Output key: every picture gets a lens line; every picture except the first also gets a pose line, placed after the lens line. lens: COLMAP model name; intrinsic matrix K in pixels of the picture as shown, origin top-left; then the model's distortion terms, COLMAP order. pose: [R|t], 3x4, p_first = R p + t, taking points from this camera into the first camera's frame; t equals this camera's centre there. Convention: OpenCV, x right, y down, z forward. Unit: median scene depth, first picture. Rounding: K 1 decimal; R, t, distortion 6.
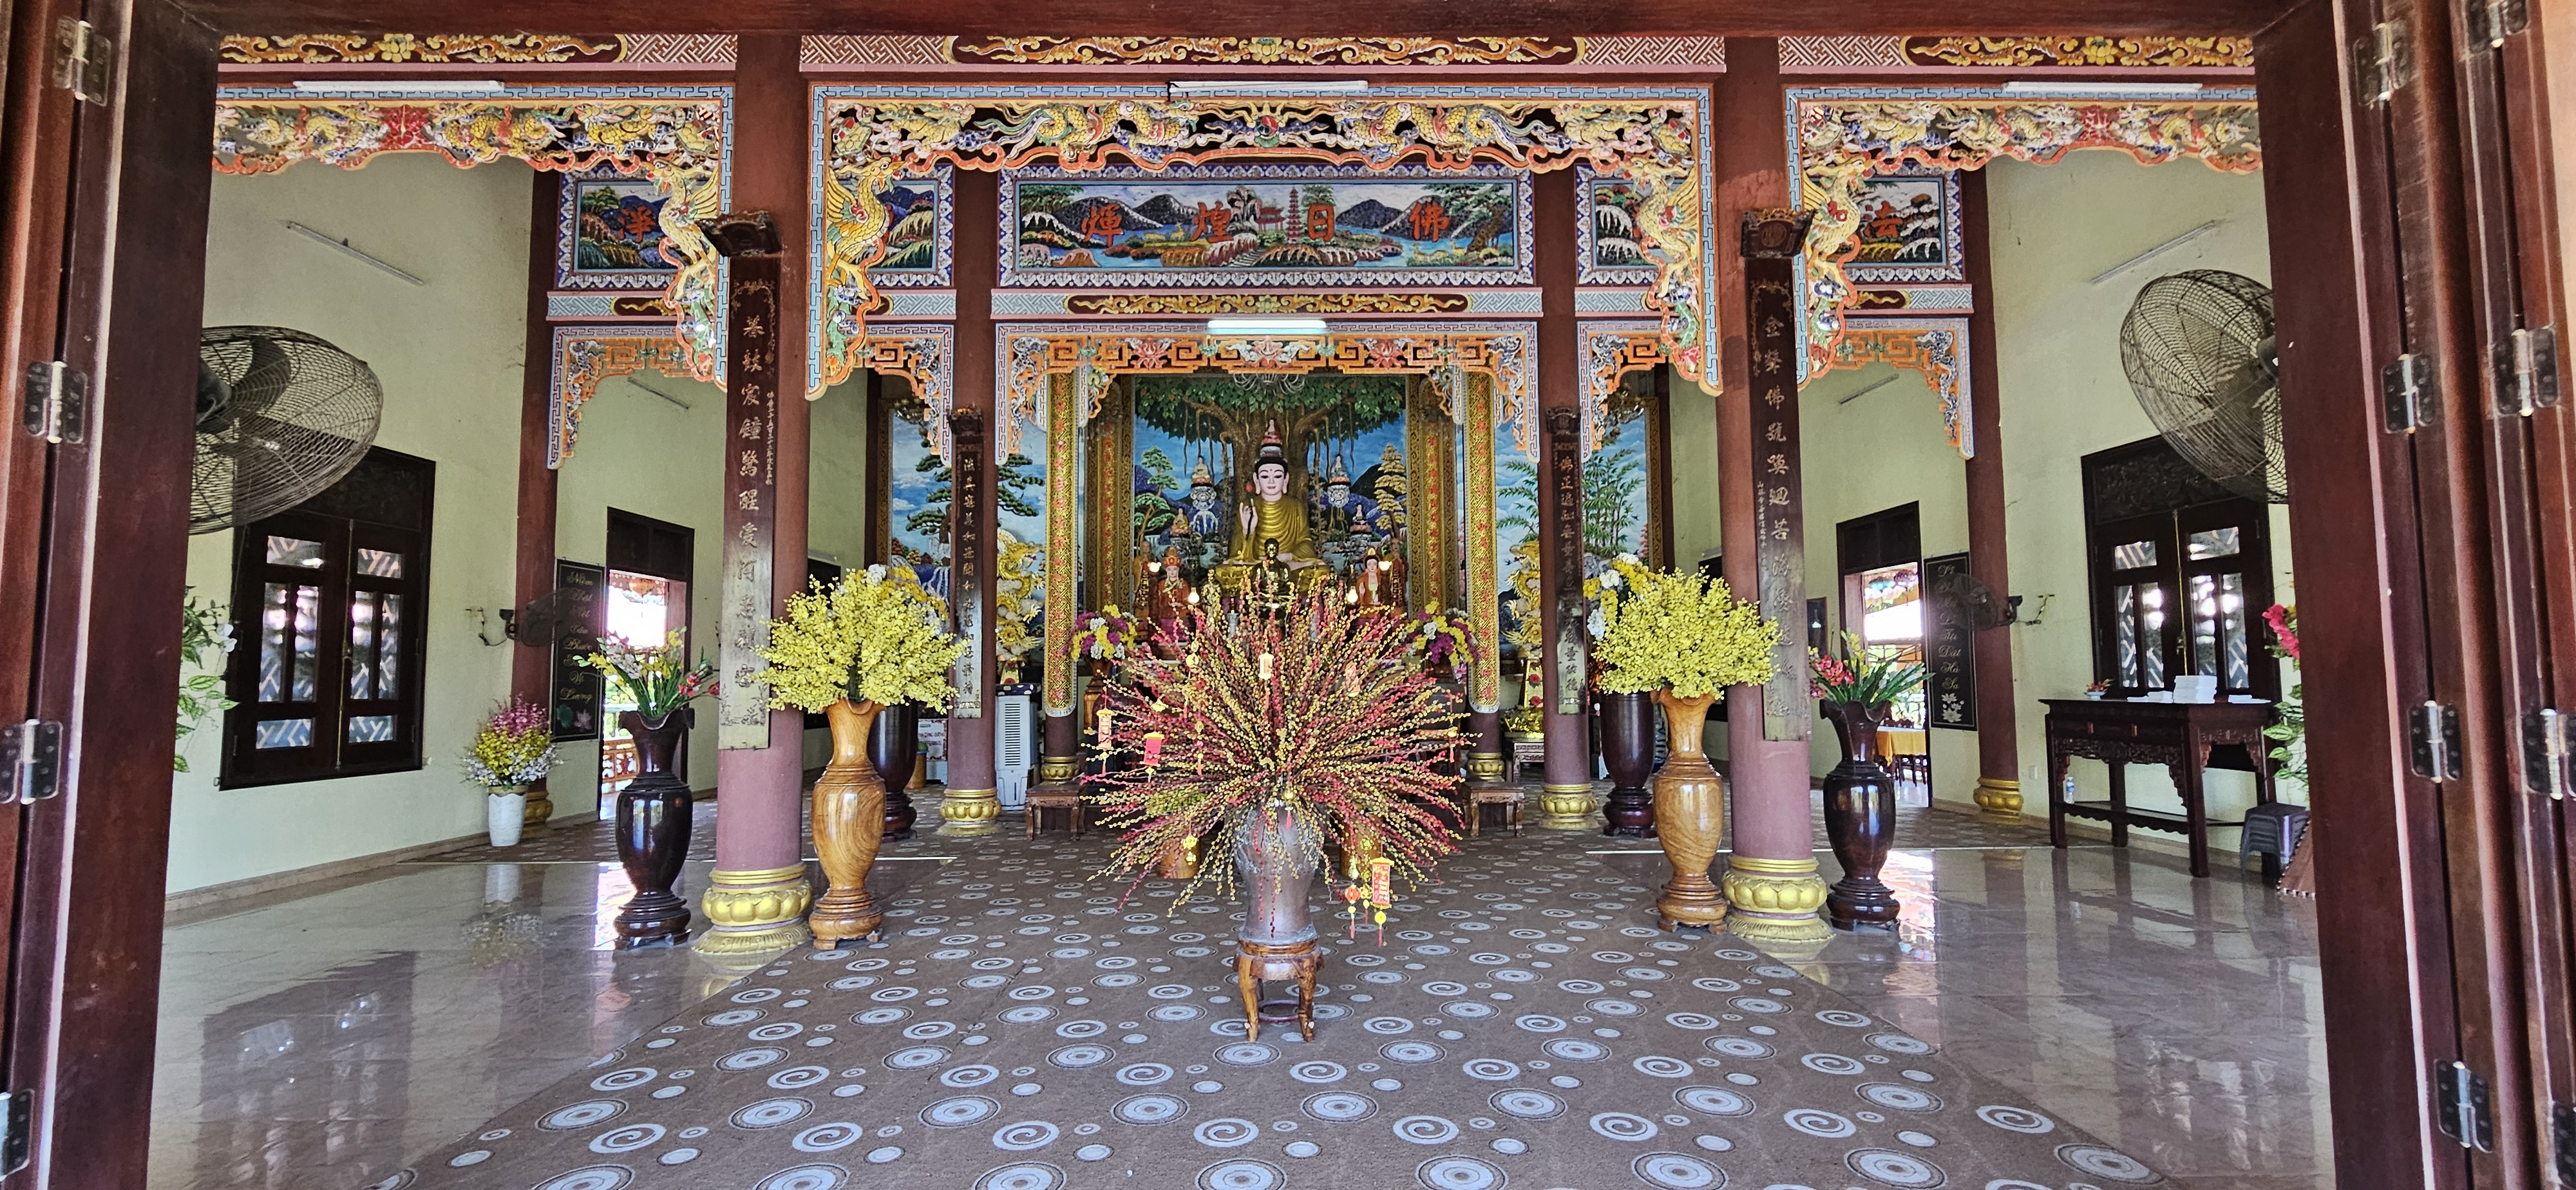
lens RADIAL K [[1192.2, 0, 1300.3], [0, 1192.2, 599.4], [0, 0, 1]] dist [-0.001482, 0.000554]
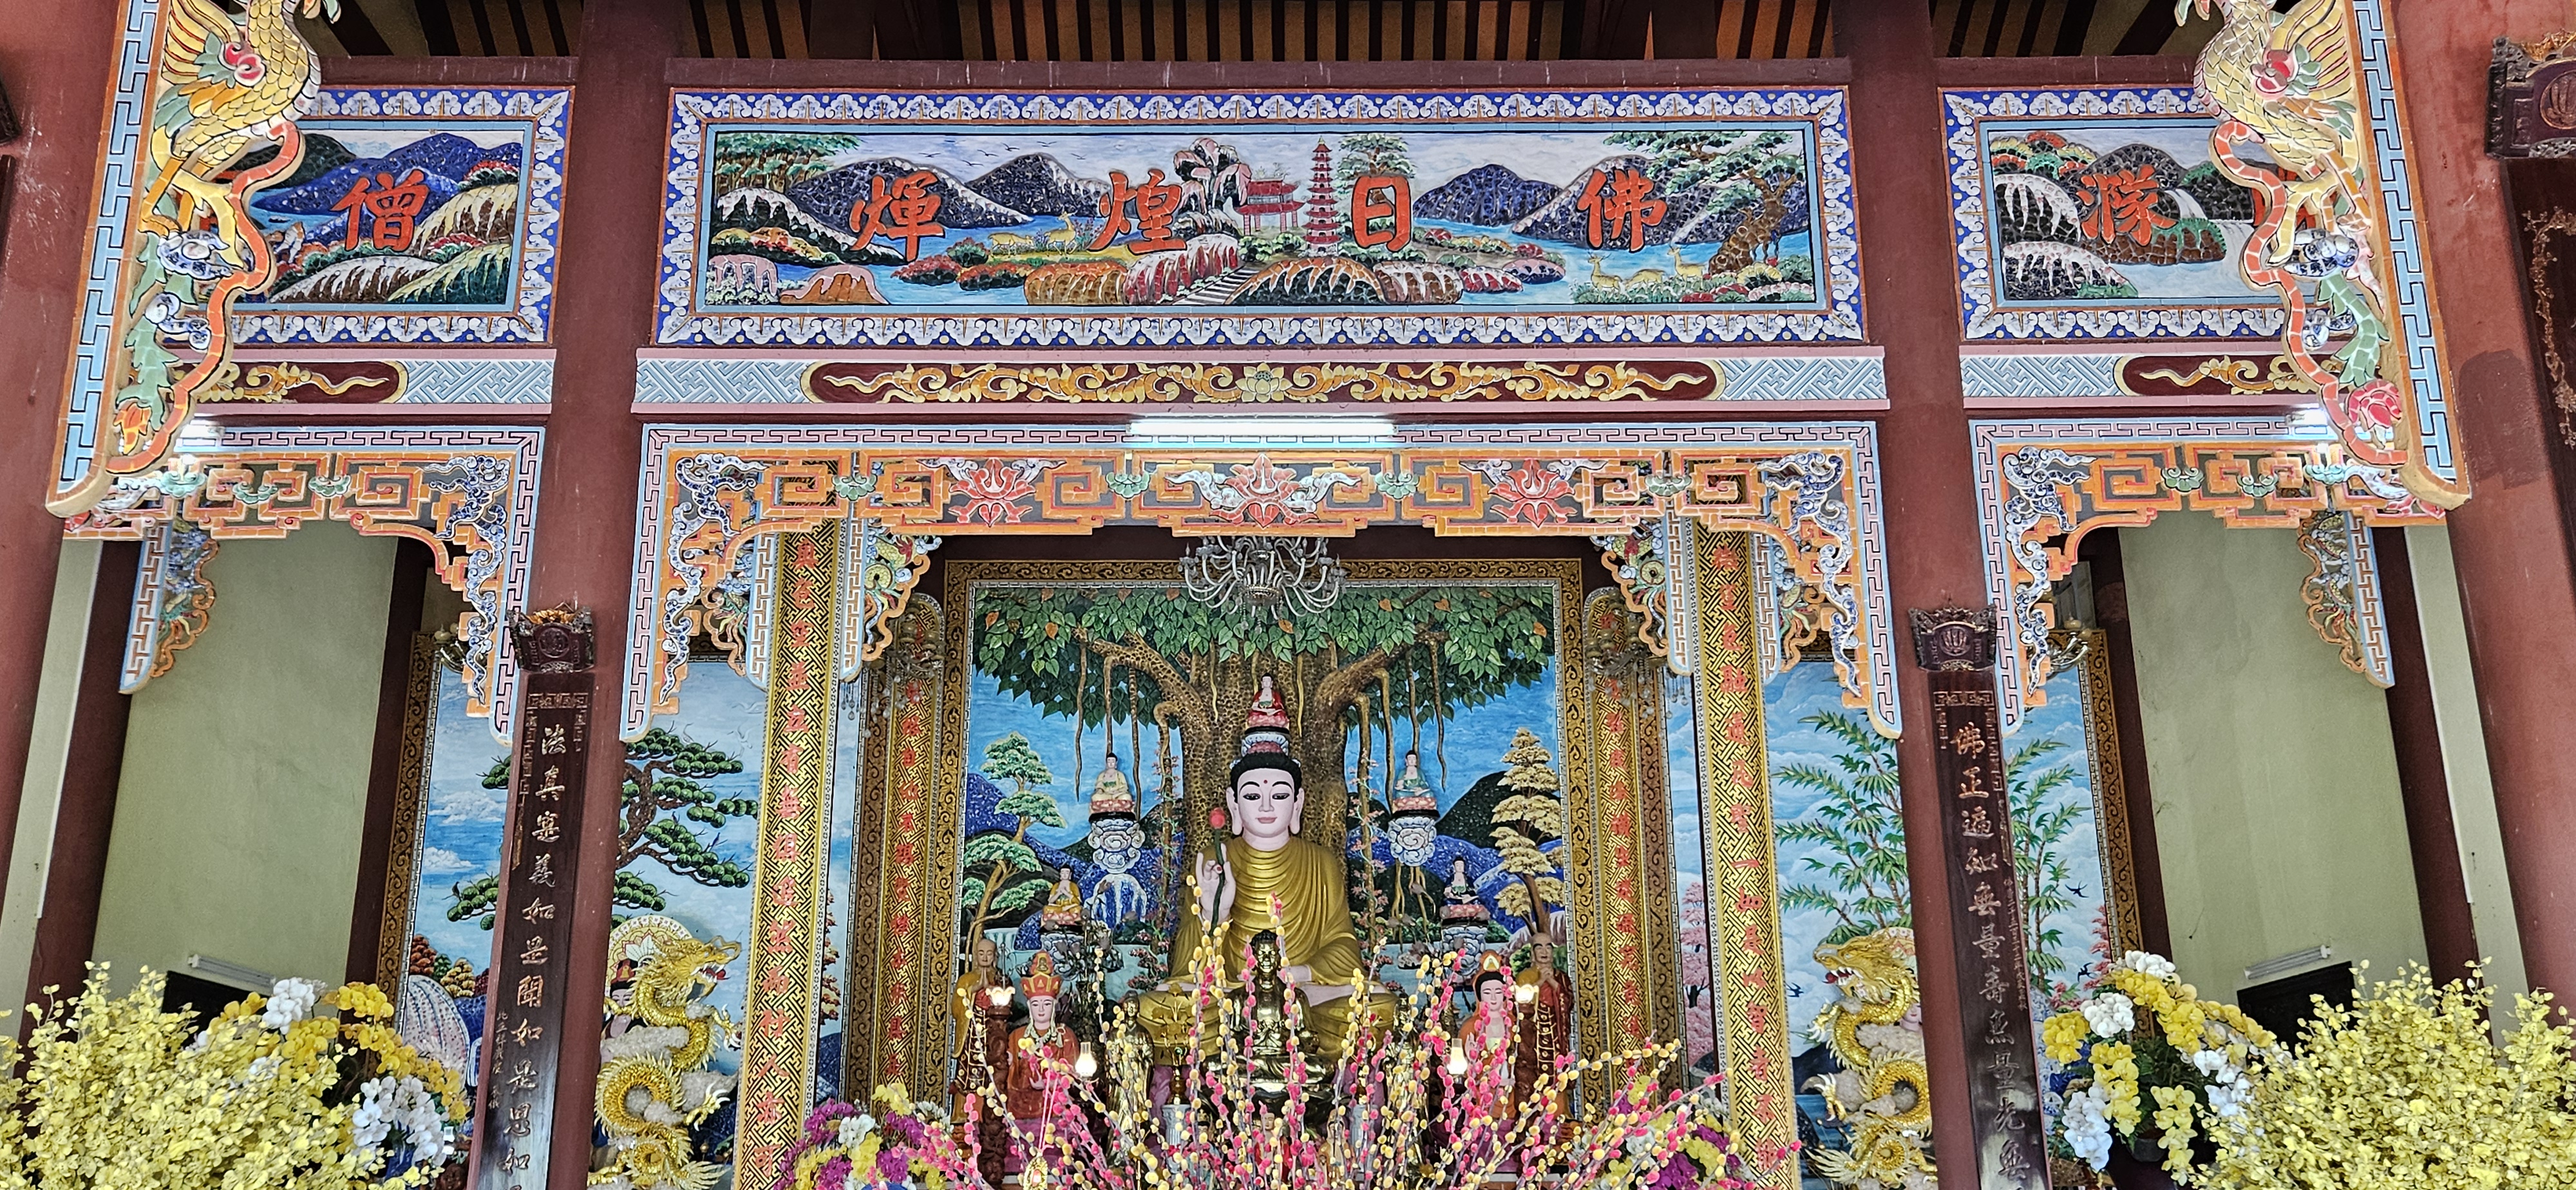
lens RADIAL K [[2089.9, 0, 1296.7], [0, 2089.9, 641.5], [0, 0, 1]] dist [0.065776, -0.022344]
pose [[0.999995, -0.000166, -0.003229, -0.012423], [-0.000527, 0.976980, -0.213329, 0.011750], [0.003190, 0.213329, 0.976975, 0.259645]]
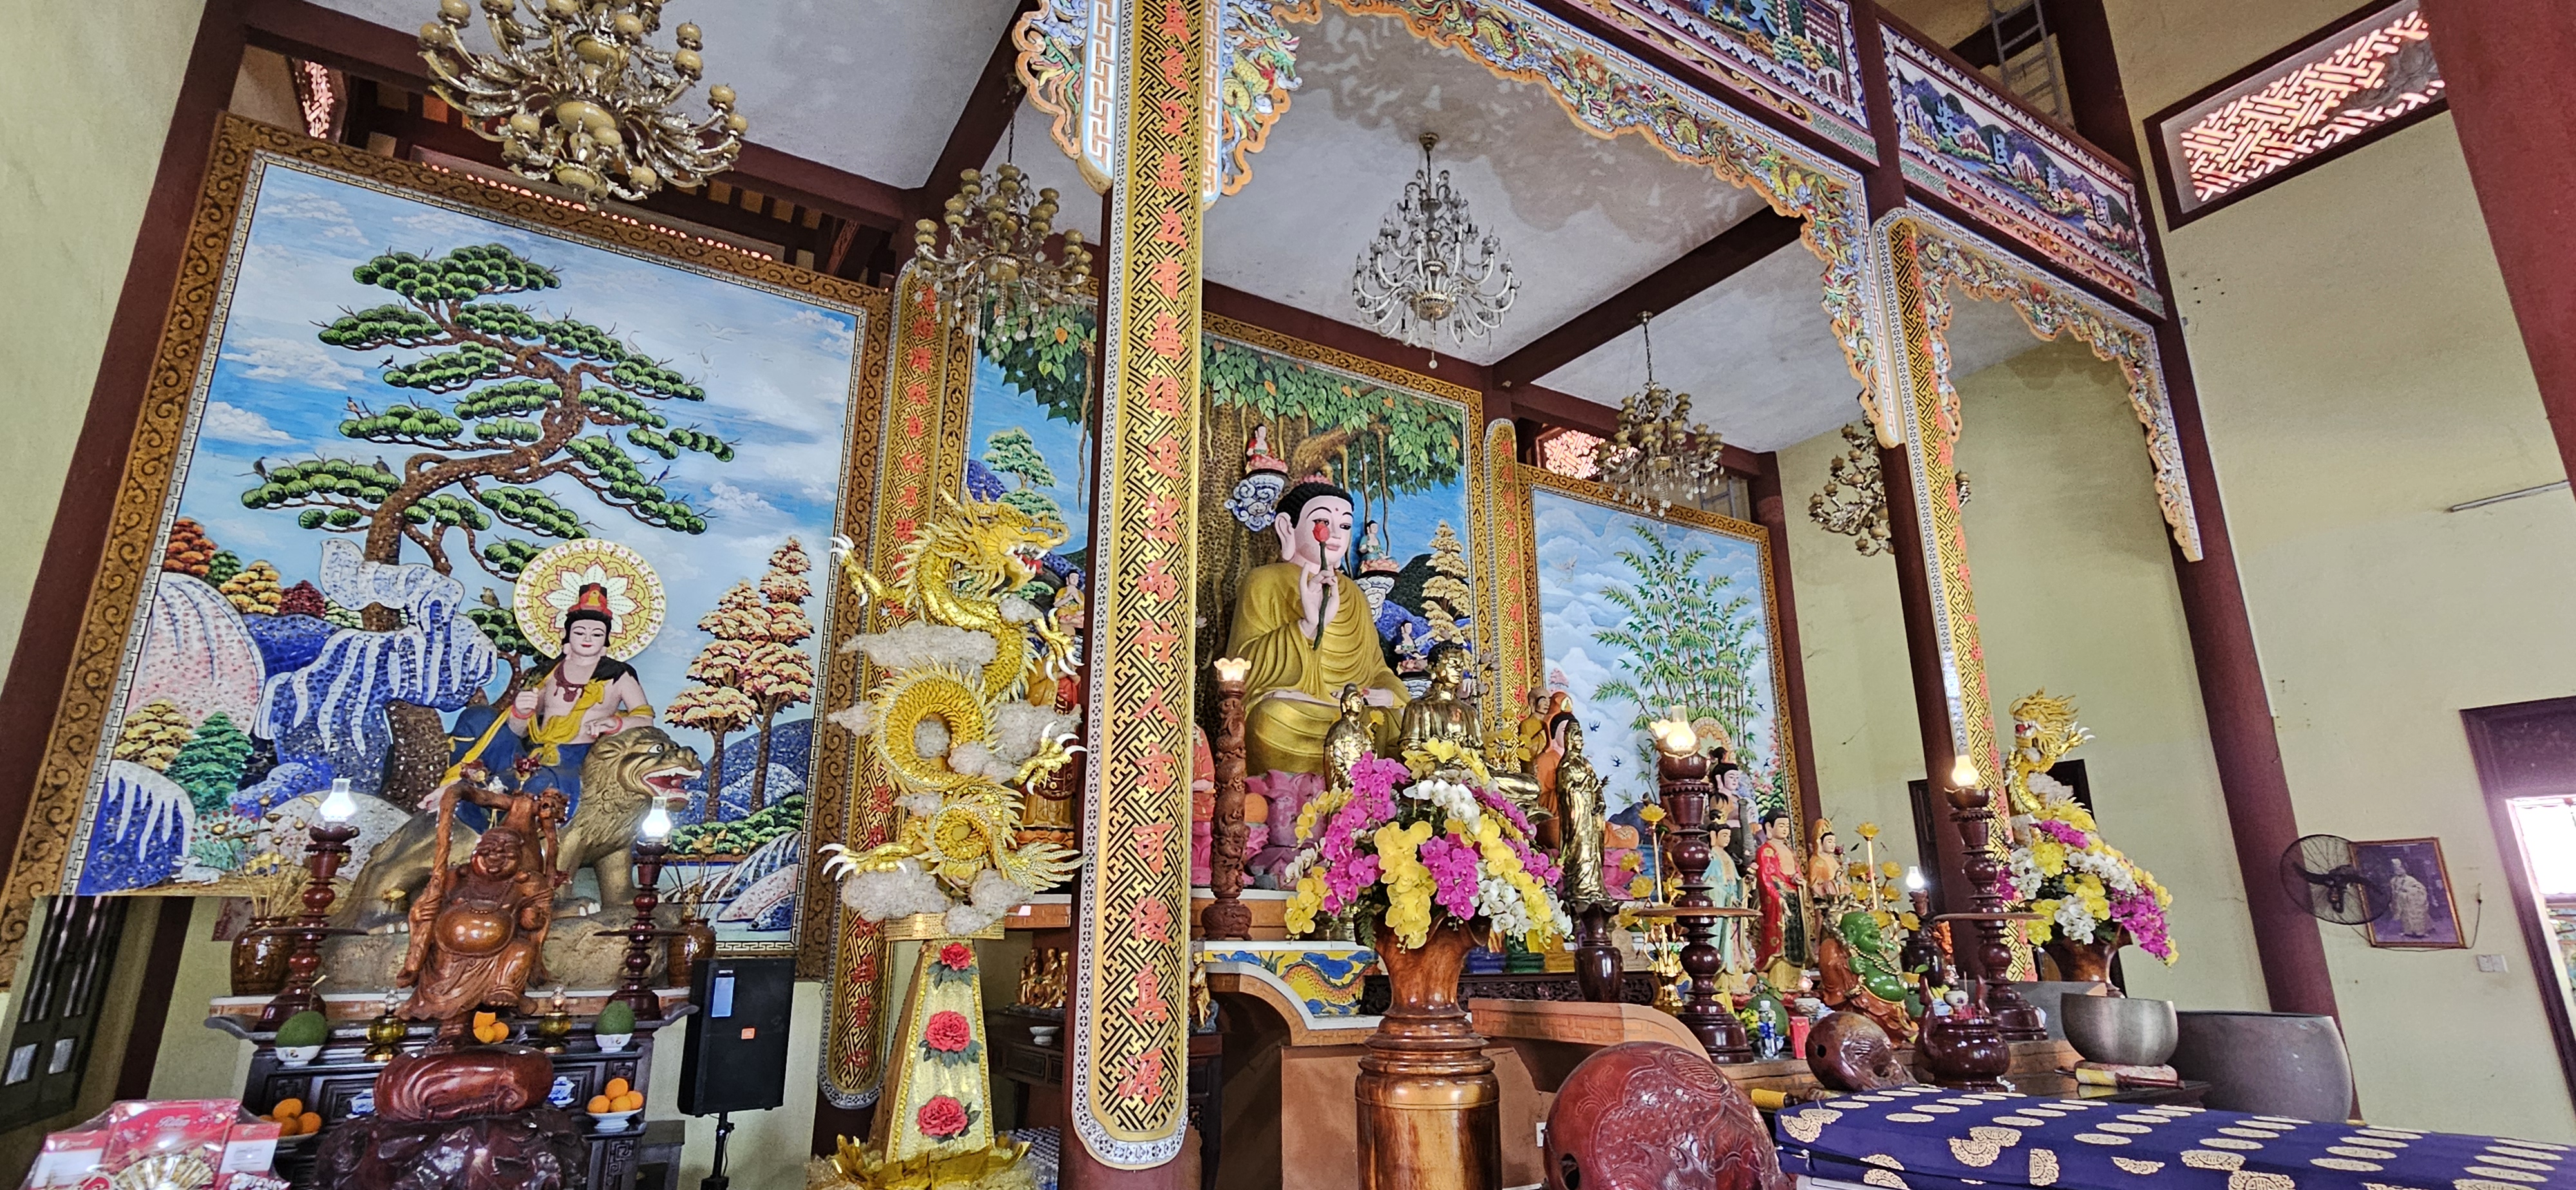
lens RADIAL K [[1192.2, 0, 1281.6], [0, 1192.2, 616.8], [0, 0, 1]] dist [-0.001482, 0.000554]
pose [[0.862697, 0.140482, 0.485818, -0.306946], [-0.035924, 0.975240, -0.218214, 0.038454], [-0.504444, 0.170800, 0.846383, 0.758907]]
